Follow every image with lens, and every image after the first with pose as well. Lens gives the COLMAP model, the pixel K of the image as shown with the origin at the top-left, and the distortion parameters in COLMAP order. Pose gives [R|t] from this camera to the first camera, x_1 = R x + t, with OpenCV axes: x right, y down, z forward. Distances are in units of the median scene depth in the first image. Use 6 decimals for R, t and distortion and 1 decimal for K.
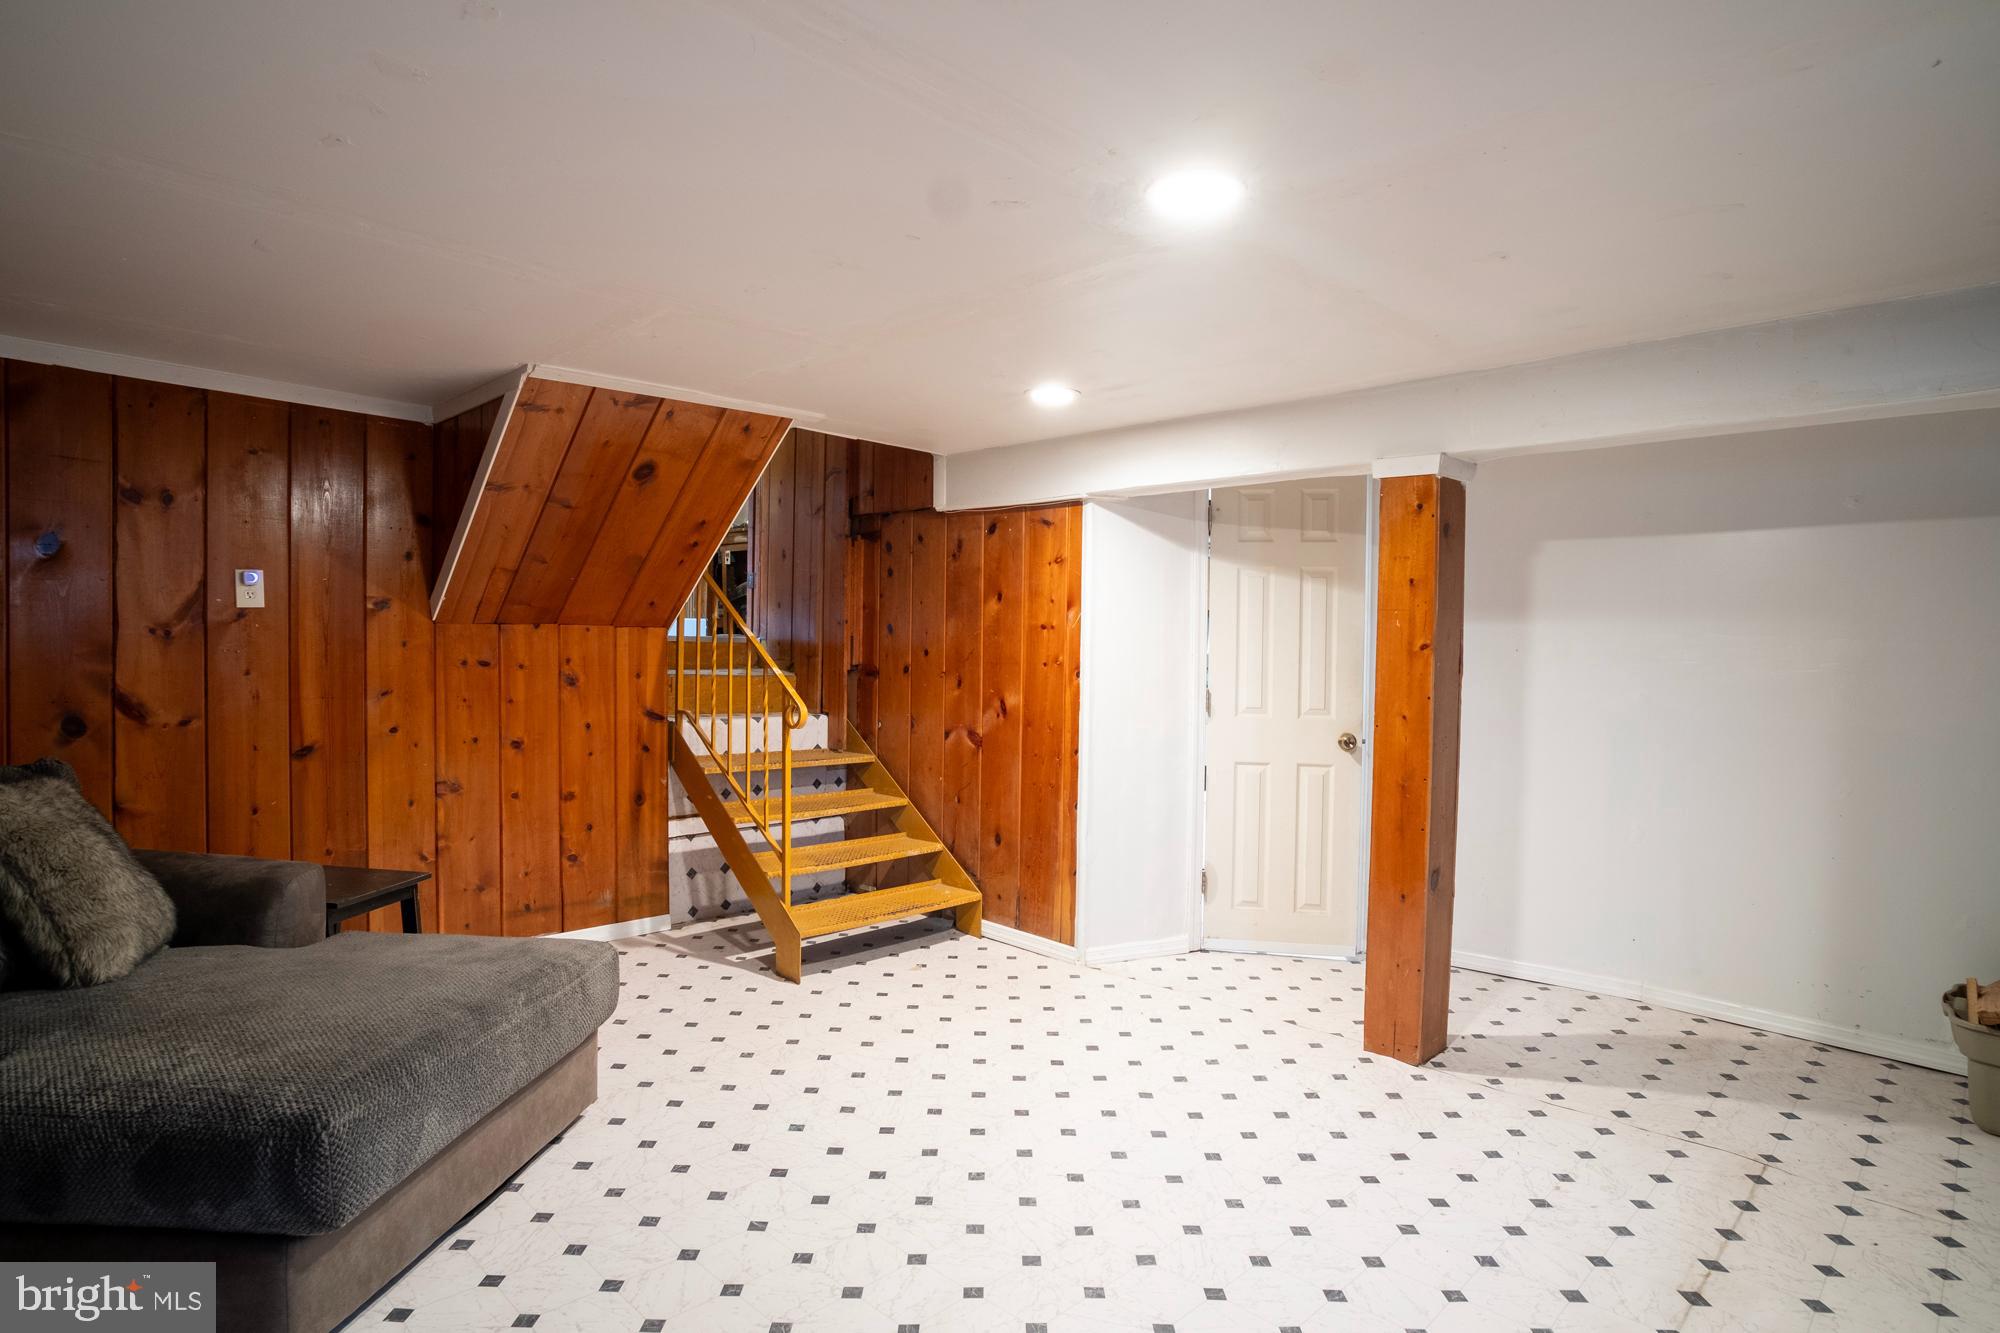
lens RADIAL K [[1082.1, 0, 984.2], [0, 1082.1, 666.5], [0, 0, 1]] dist [-0.065491, 0.045301]
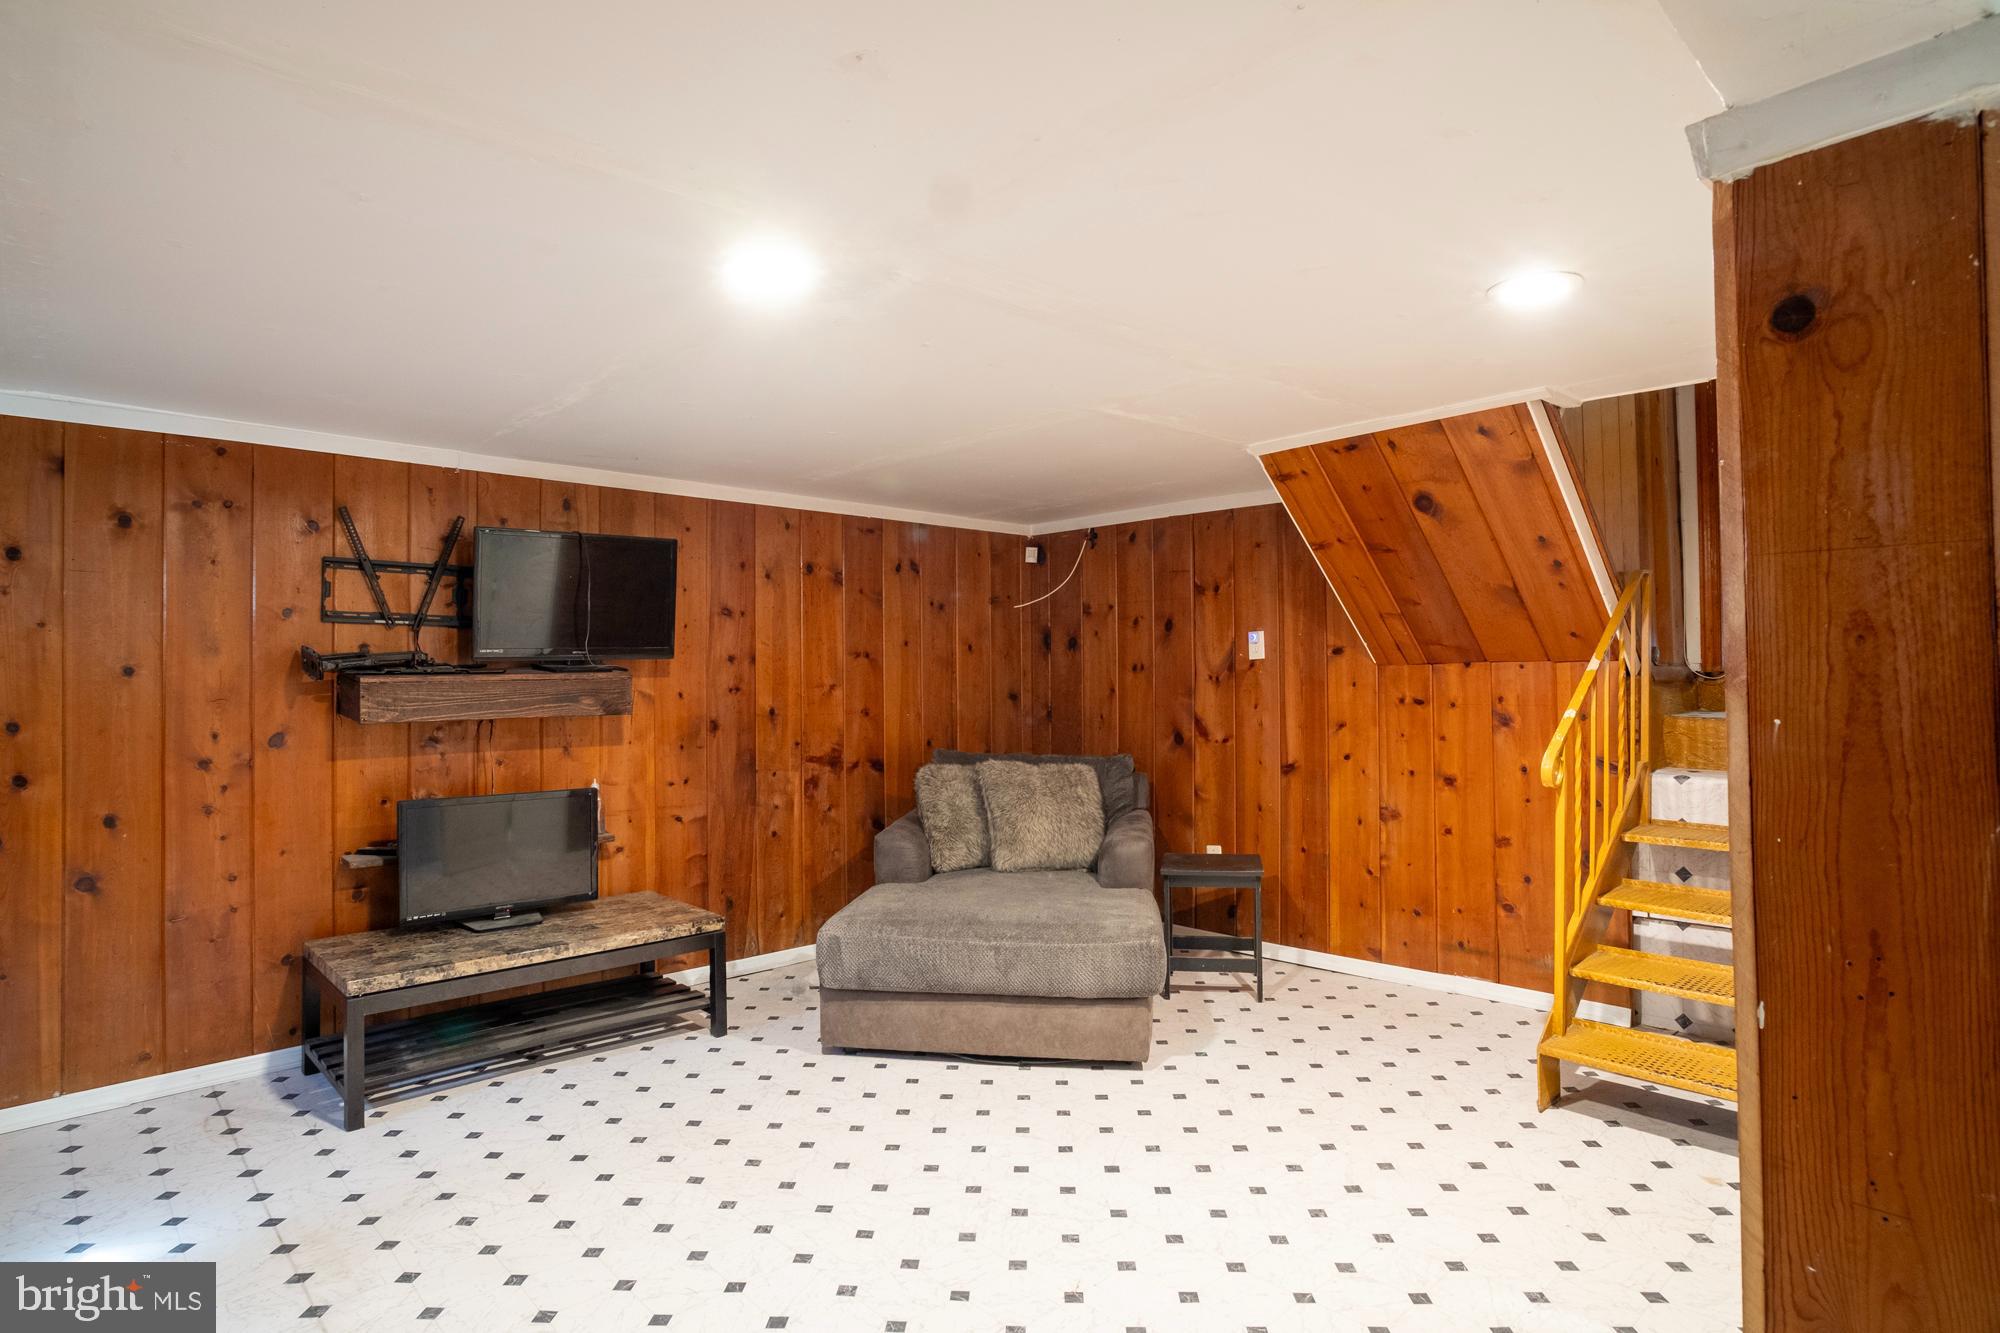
lens RADIAL K [[1082.1, 0, 984.2], [0, 1082.1, 666.5], [0, 0, 1]] dist [-0.065491, 0.045301]
pose [[-0.045067, -0.023320, -0.998712, 0.651371], [-0.008534, 0.999700, -0.022958, -0.009983], [0.998948, 0.007489, -0.045253, 0.647121]]
